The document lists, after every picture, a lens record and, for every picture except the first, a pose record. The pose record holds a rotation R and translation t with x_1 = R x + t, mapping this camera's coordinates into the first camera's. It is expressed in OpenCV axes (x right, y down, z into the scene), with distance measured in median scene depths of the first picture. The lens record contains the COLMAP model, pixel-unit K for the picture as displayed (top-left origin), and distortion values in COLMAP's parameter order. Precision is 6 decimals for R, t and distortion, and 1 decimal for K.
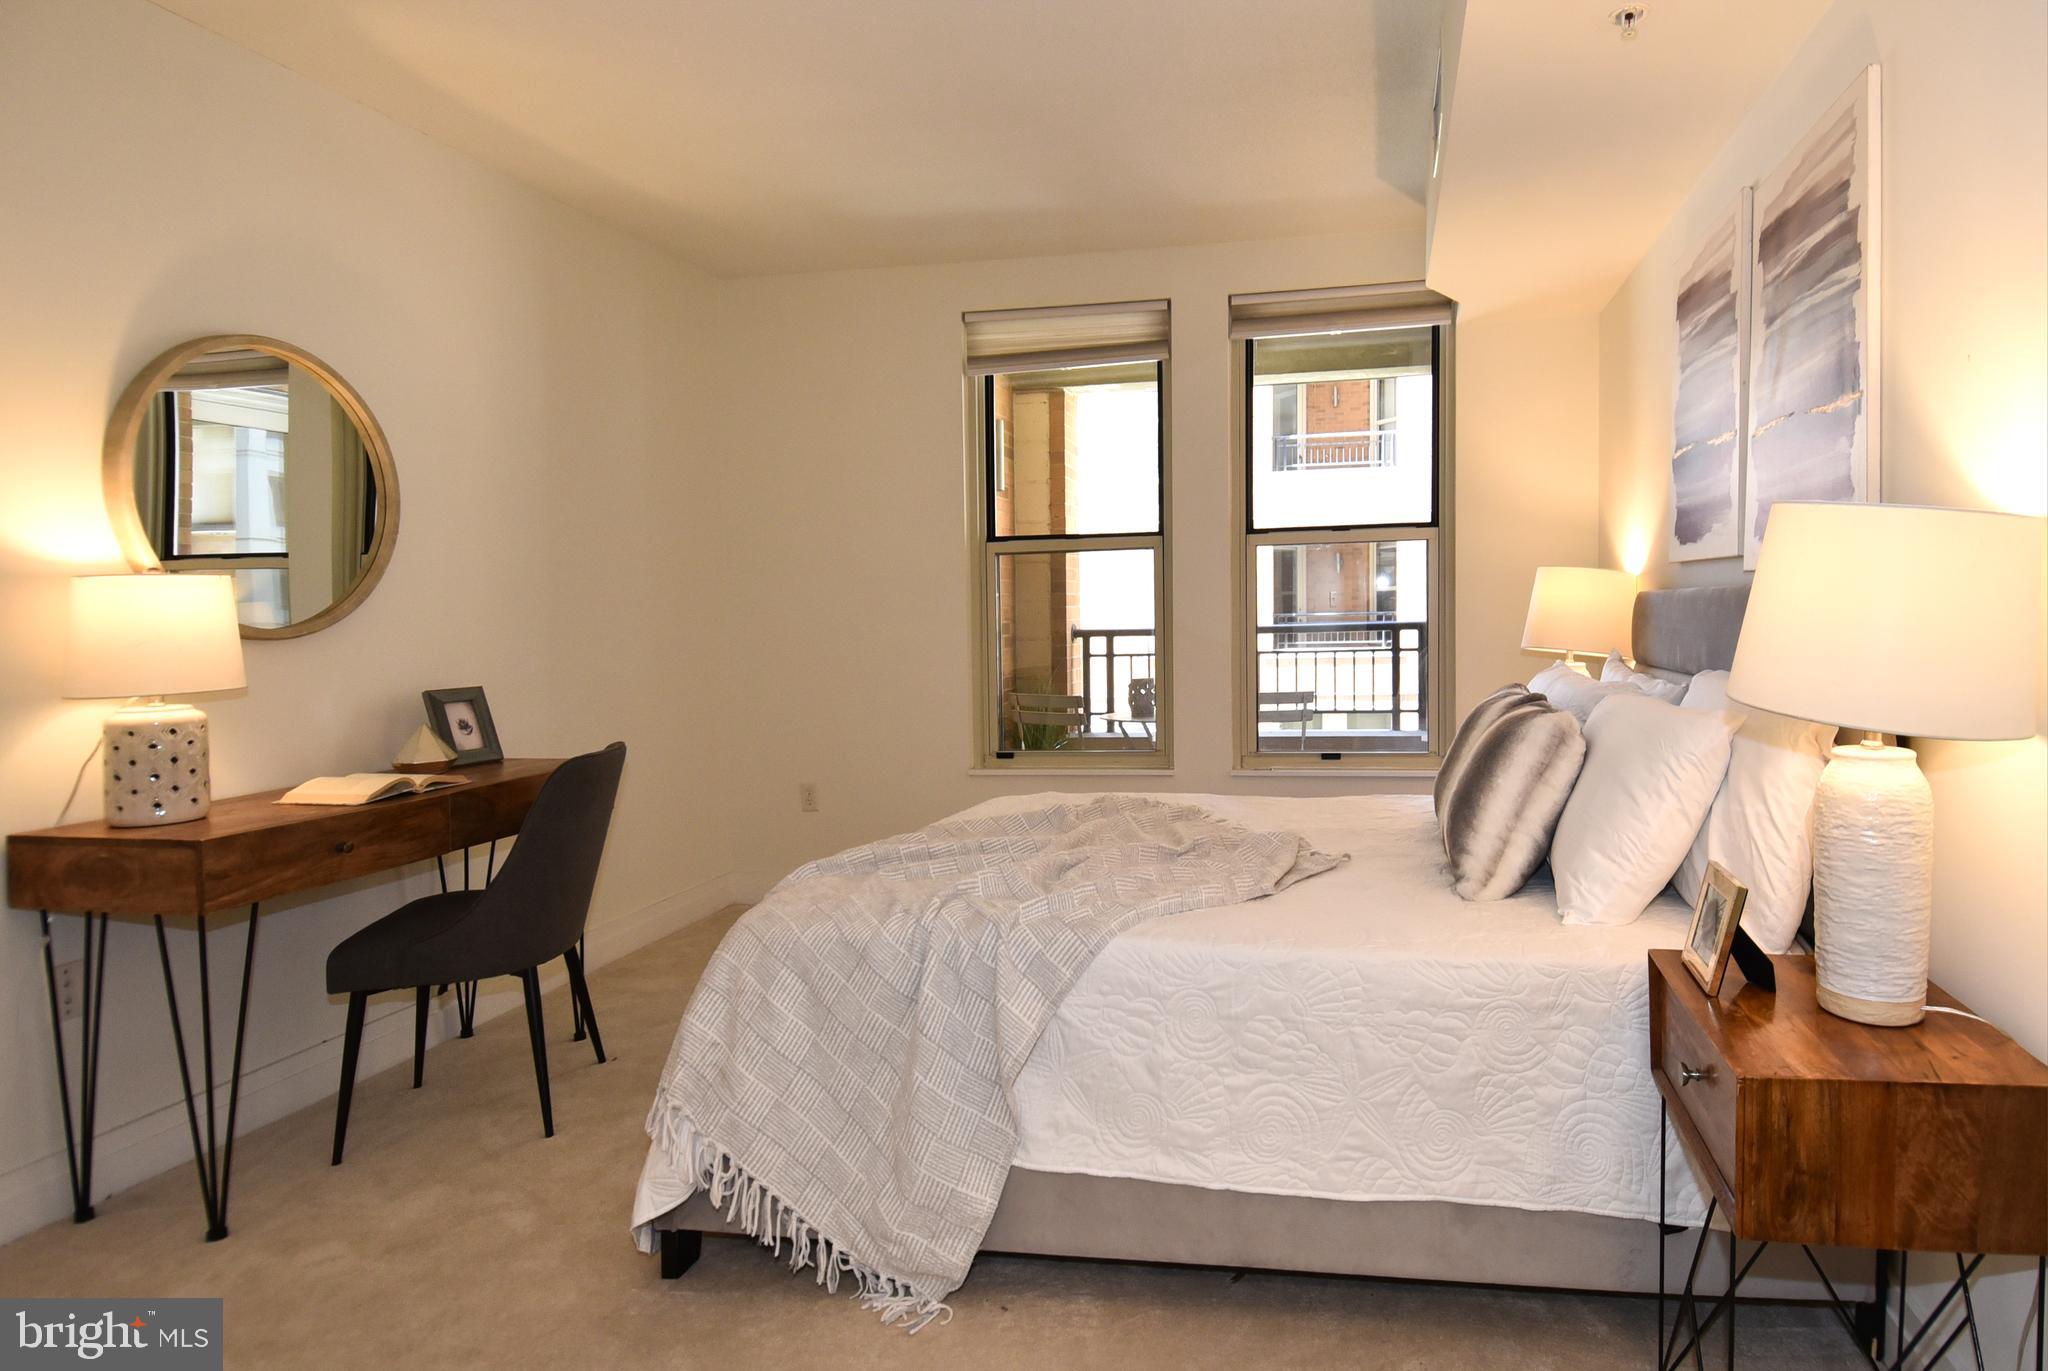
lens RADIAL K [[1065.3, 0, 1024.4], [0, 1065.3, 633.1], [0, 0, 1]] dist [0.061114, -0.058389]
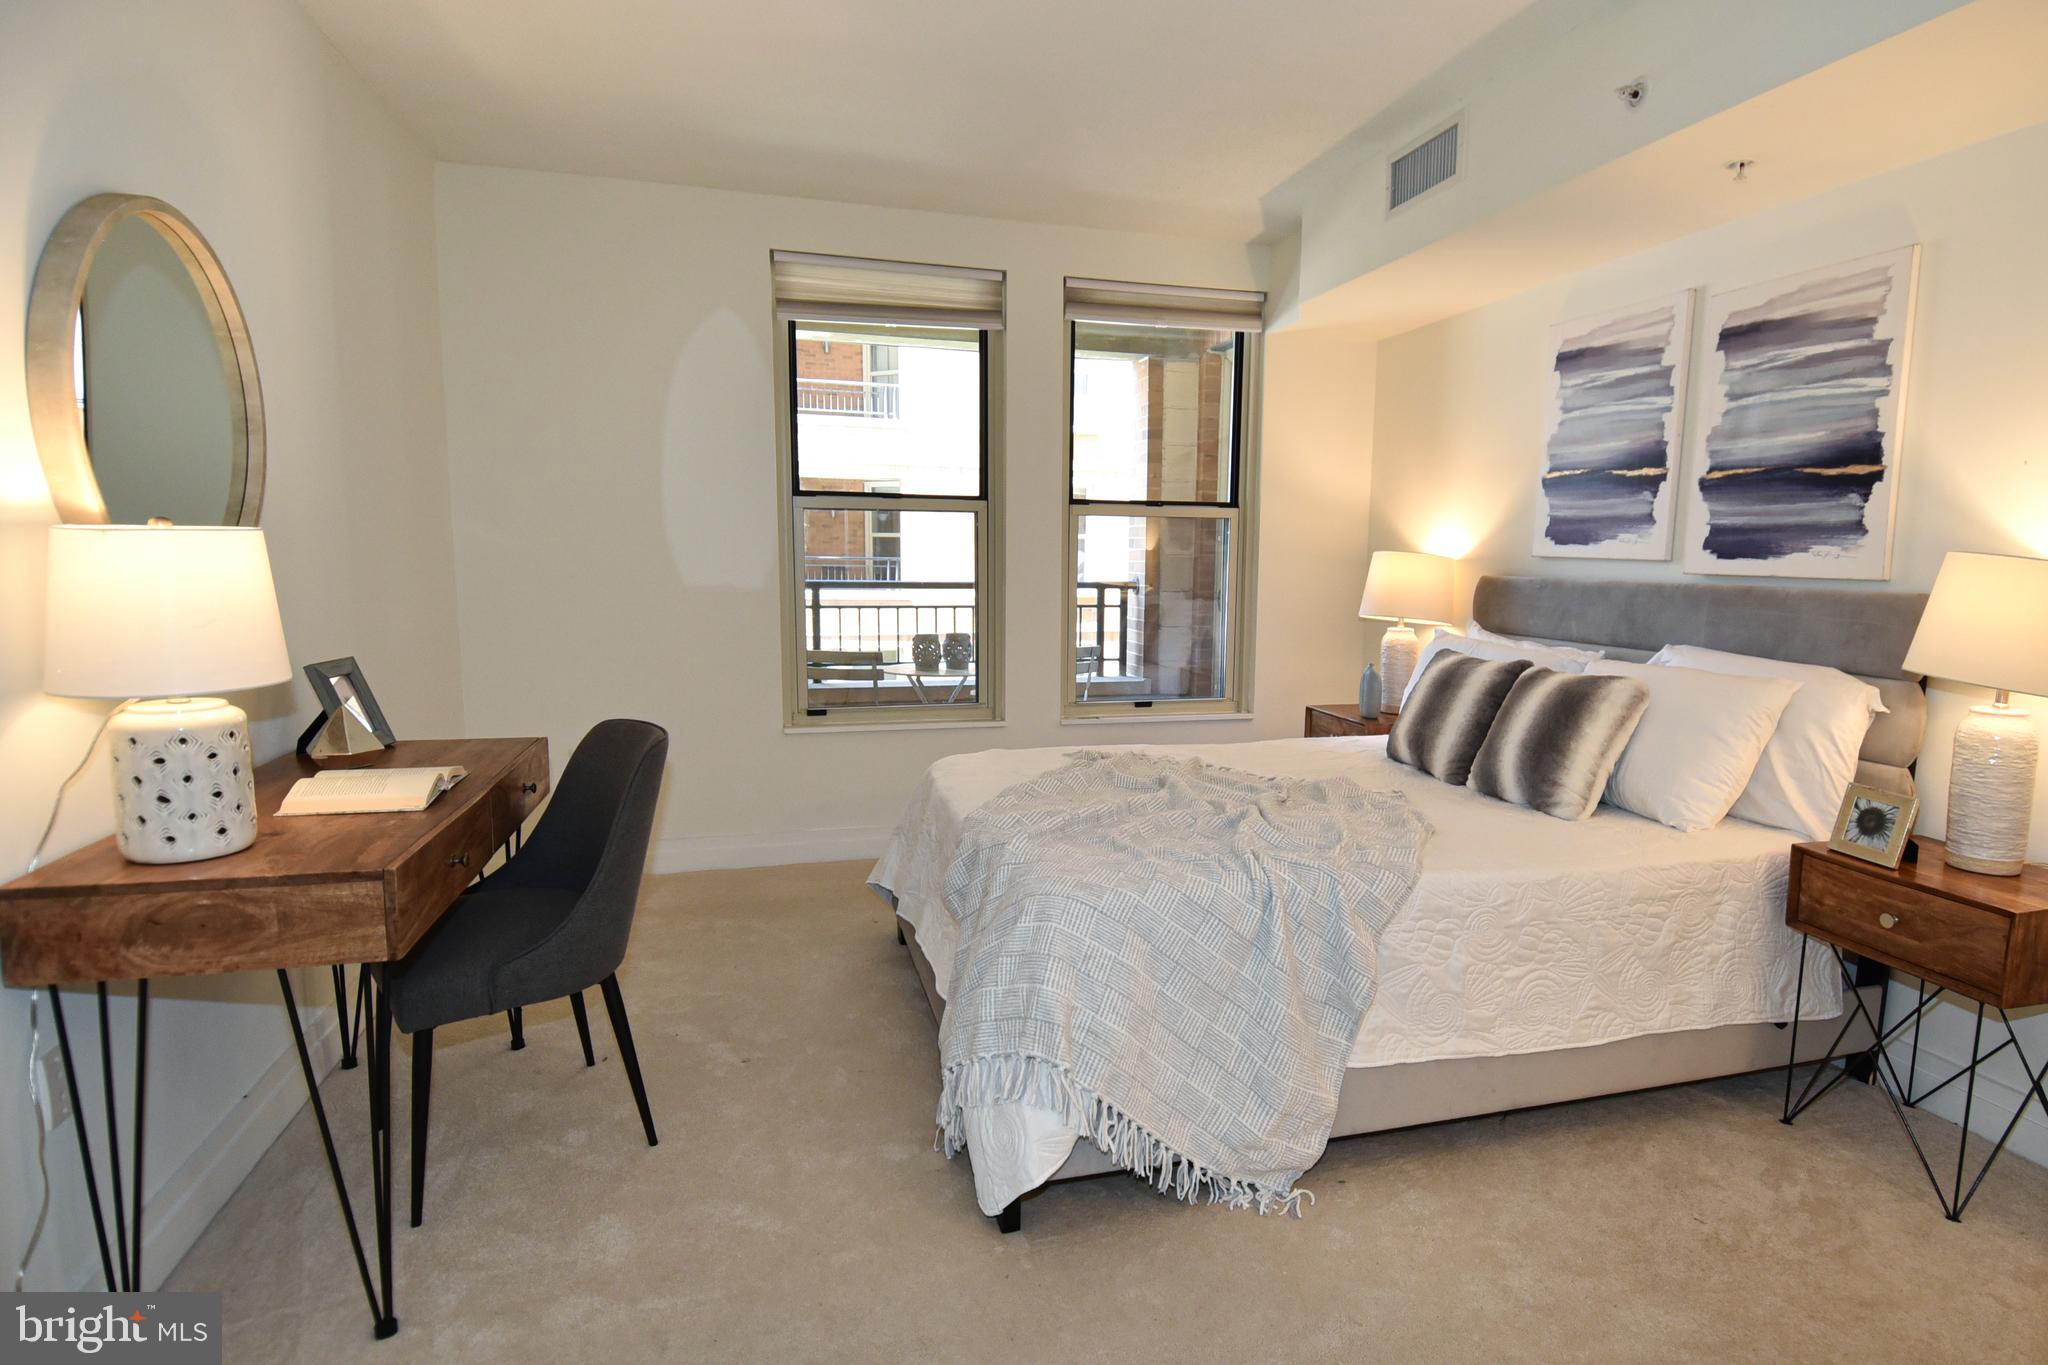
lens RADIAL K [[1029.5, 0, 1040.8], [0, 1029.5, 673.0], [0, 0, 1]] dist [0.053252, -0.049854]
pose [[0.911920, -0.020457, 0.409859, -0.755727], [-0.017073, 0.996000, 0.087701, -0.037958], [-0.410014, -0.086974, 0.907923, 0.121147]]
